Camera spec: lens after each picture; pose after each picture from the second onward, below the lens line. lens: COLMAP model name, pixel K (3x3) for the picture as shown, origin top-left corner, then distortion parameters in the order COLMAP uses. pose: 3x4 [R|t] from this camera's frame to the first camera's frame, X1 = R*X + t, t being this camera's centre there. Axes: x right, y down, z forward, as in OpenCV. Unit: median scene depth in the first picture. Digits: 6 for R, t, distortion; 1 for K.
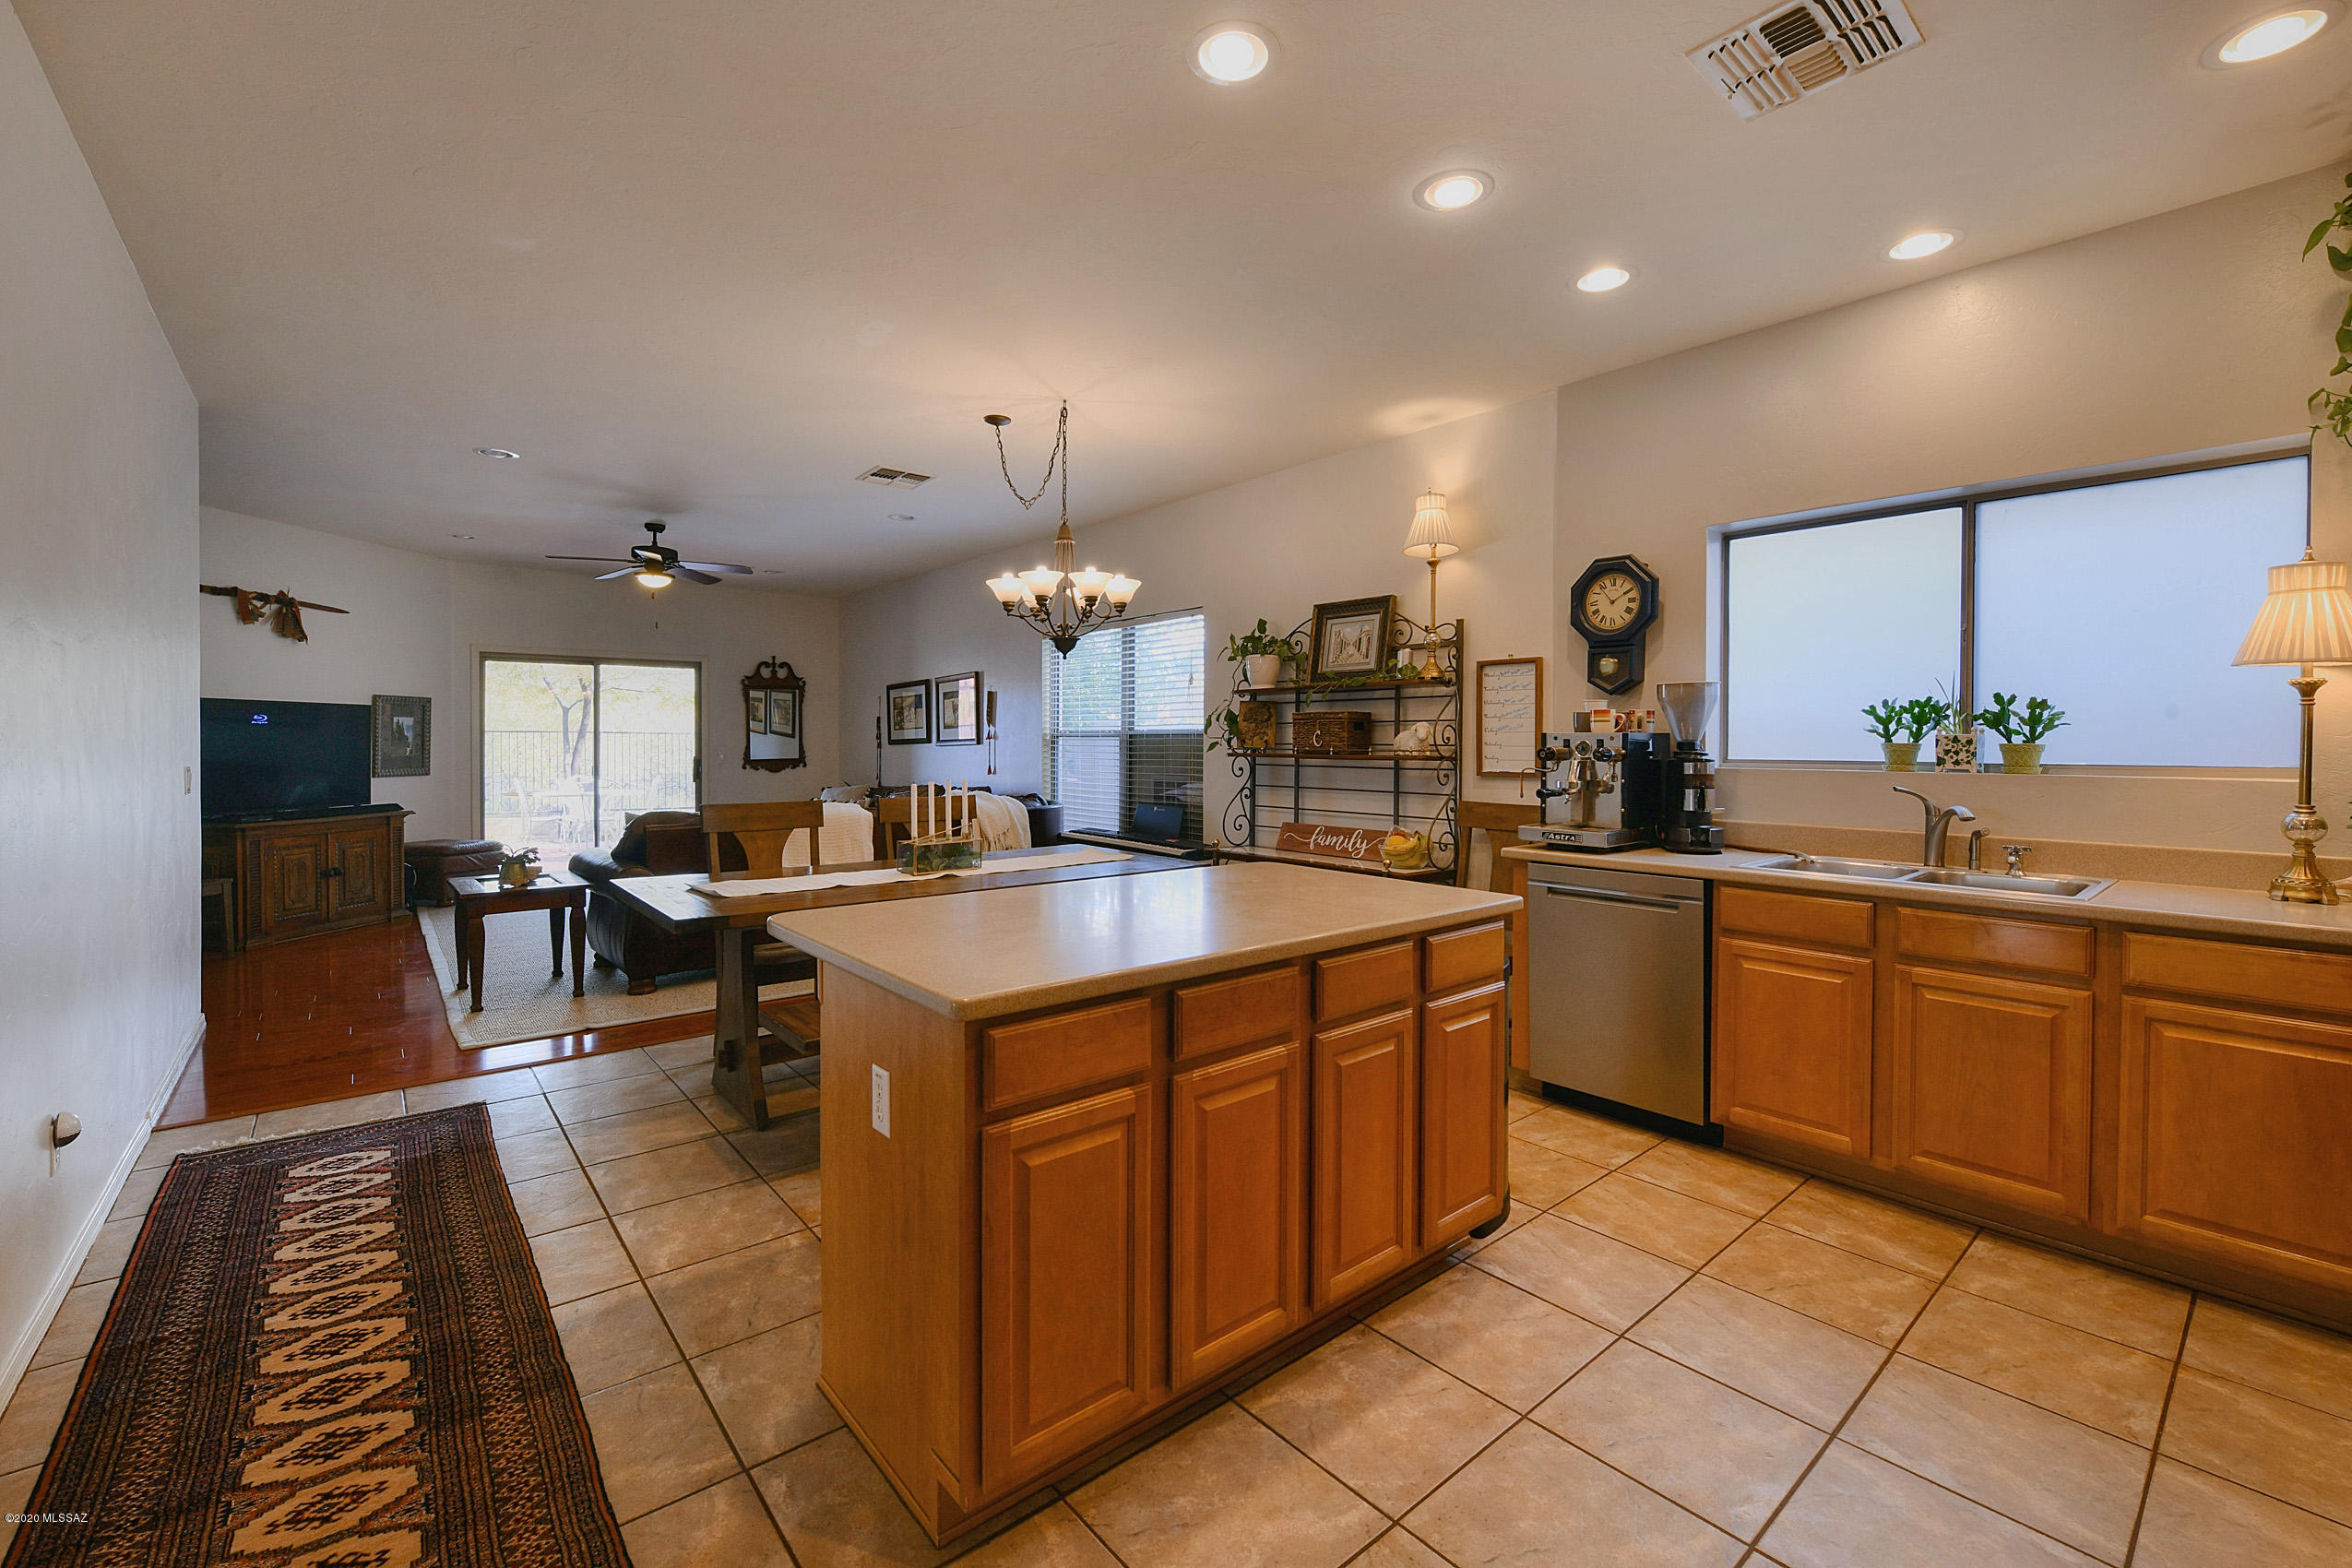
lens RADIAL K [[941.4, 0, 1218.2], [0, 941.4, 752.4], [0, 0, 1]] dist [-0.006839, -0.003353]
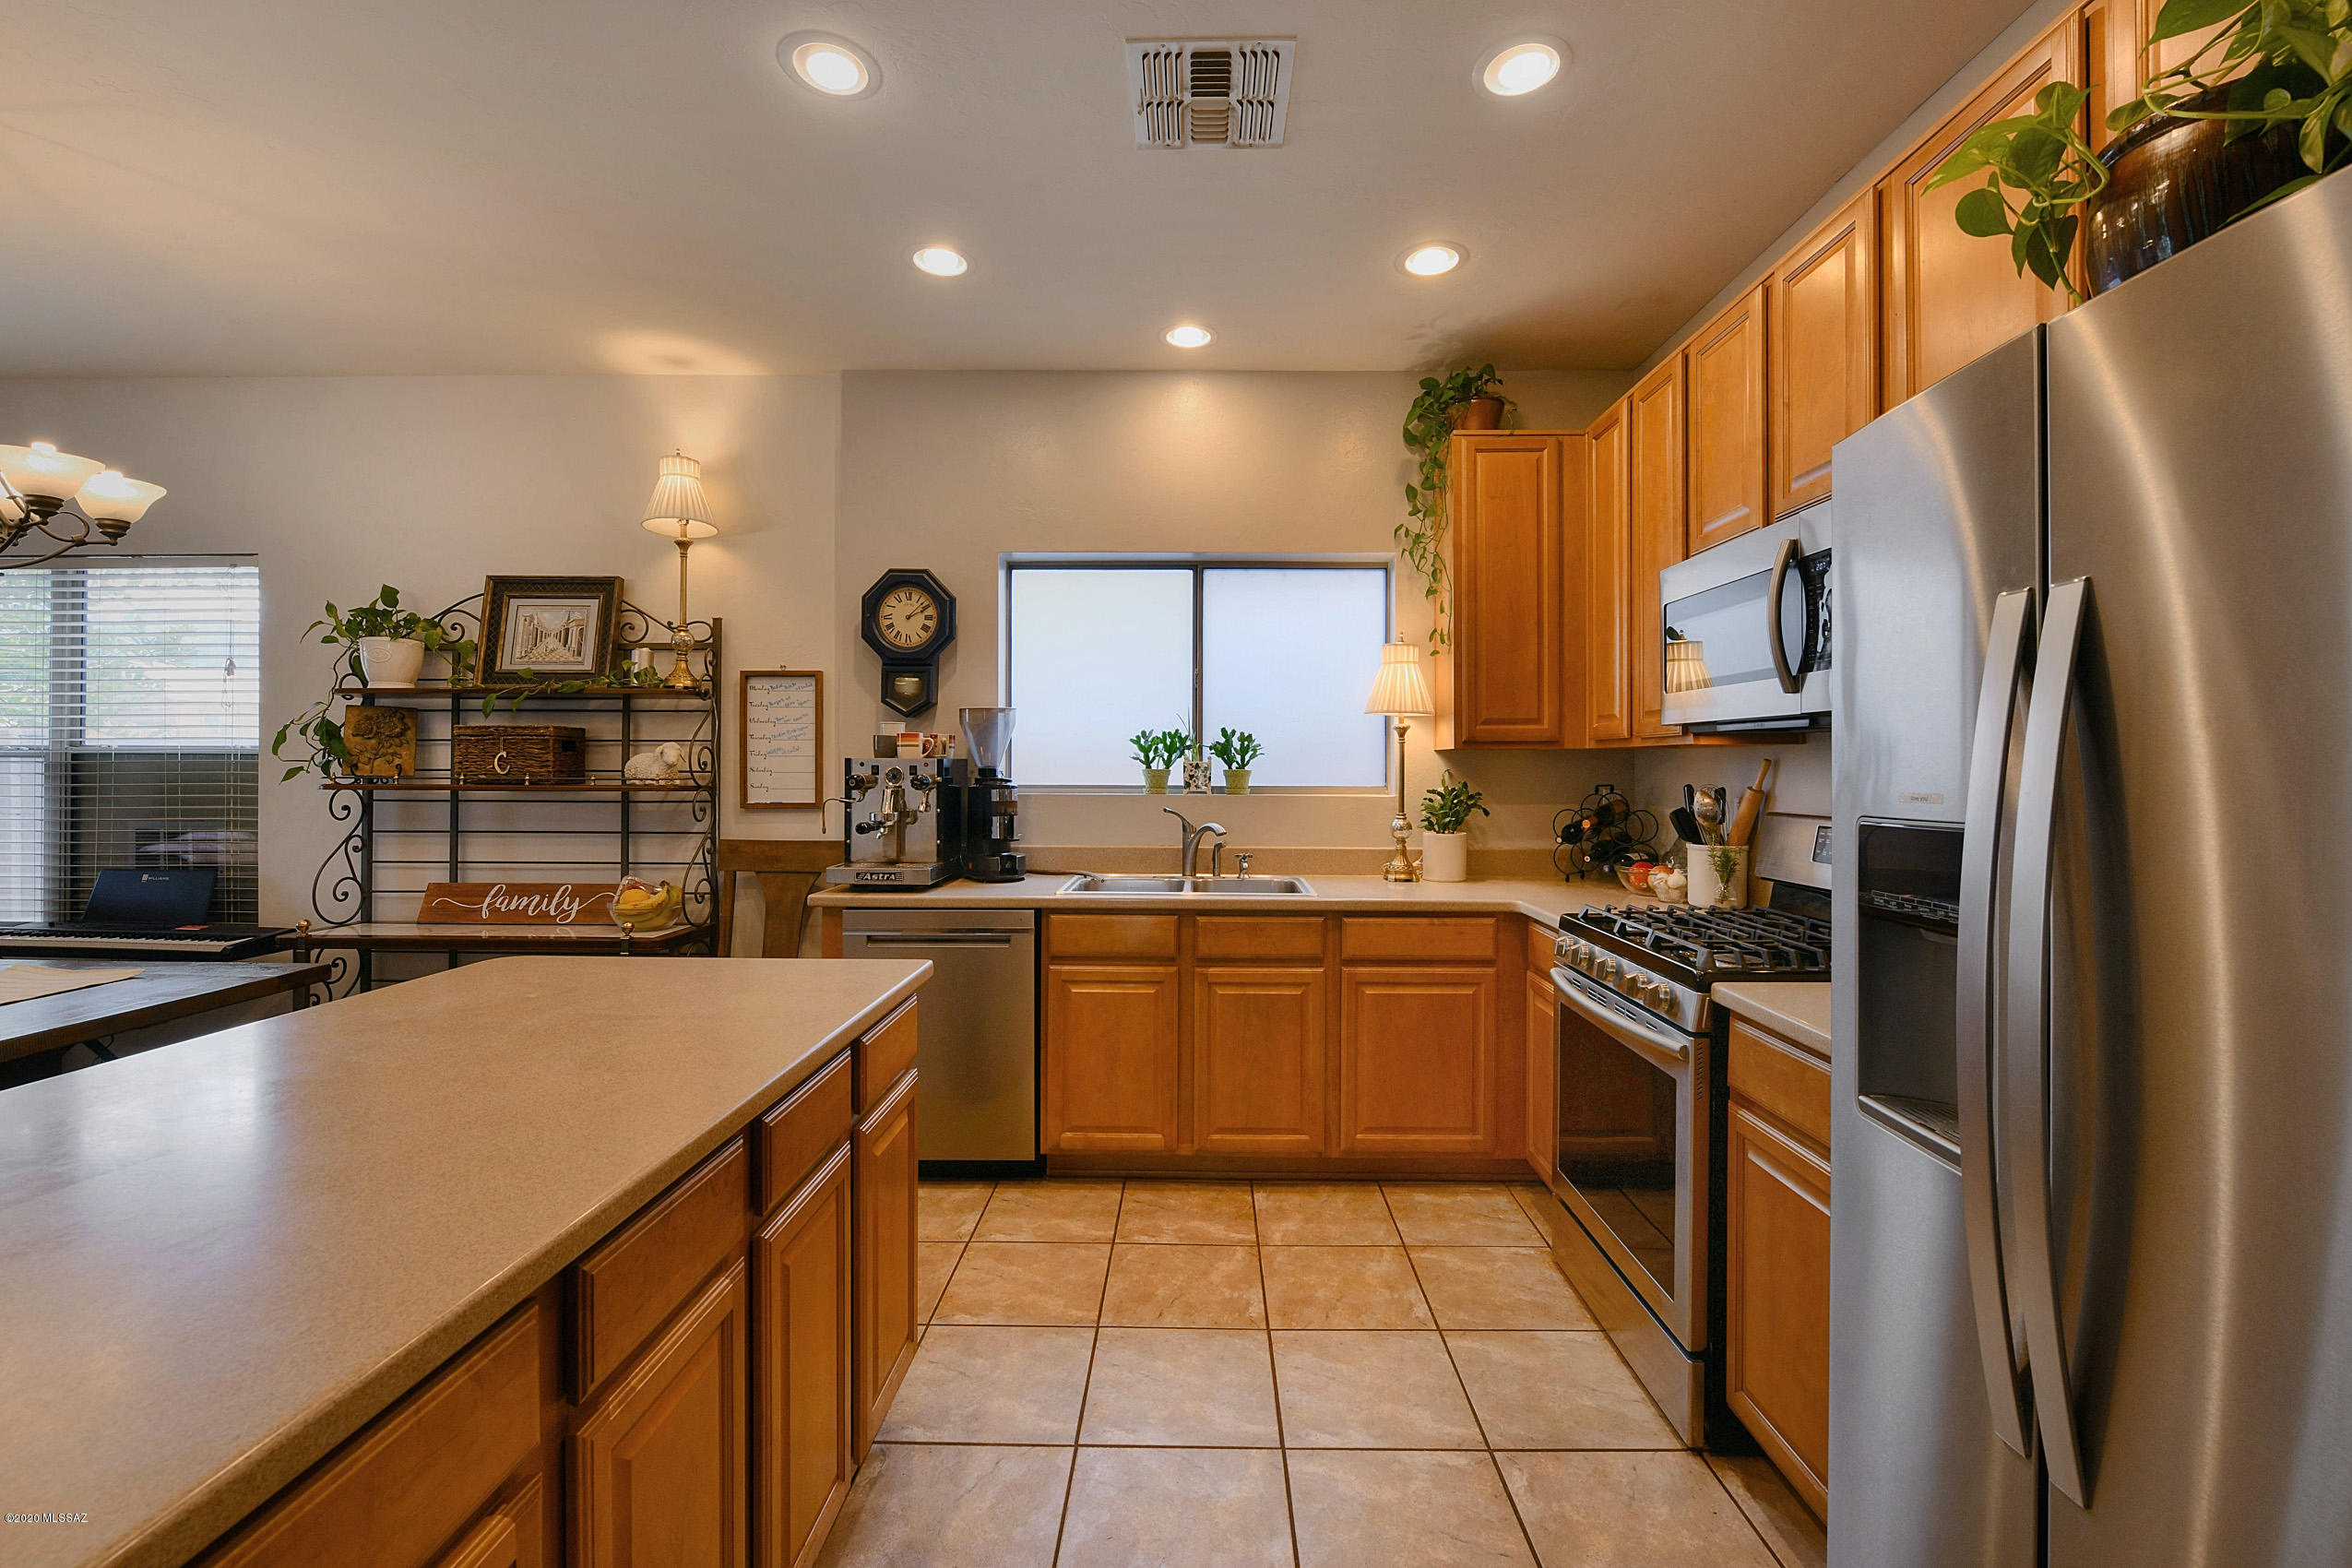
lens RADIAL K [[941.4, 0, 1170.8], [0, 941.4, 764.7], [0, 0, 1]] dist [-0.006839, -0.003353]
pose [[0.681520, 0.001692, 0.731797, -0.083011], [0.006185, 0.999948, -0.008072, -0.005154], [-0.731773, 0.010028, 0.681474, 0.175172]]
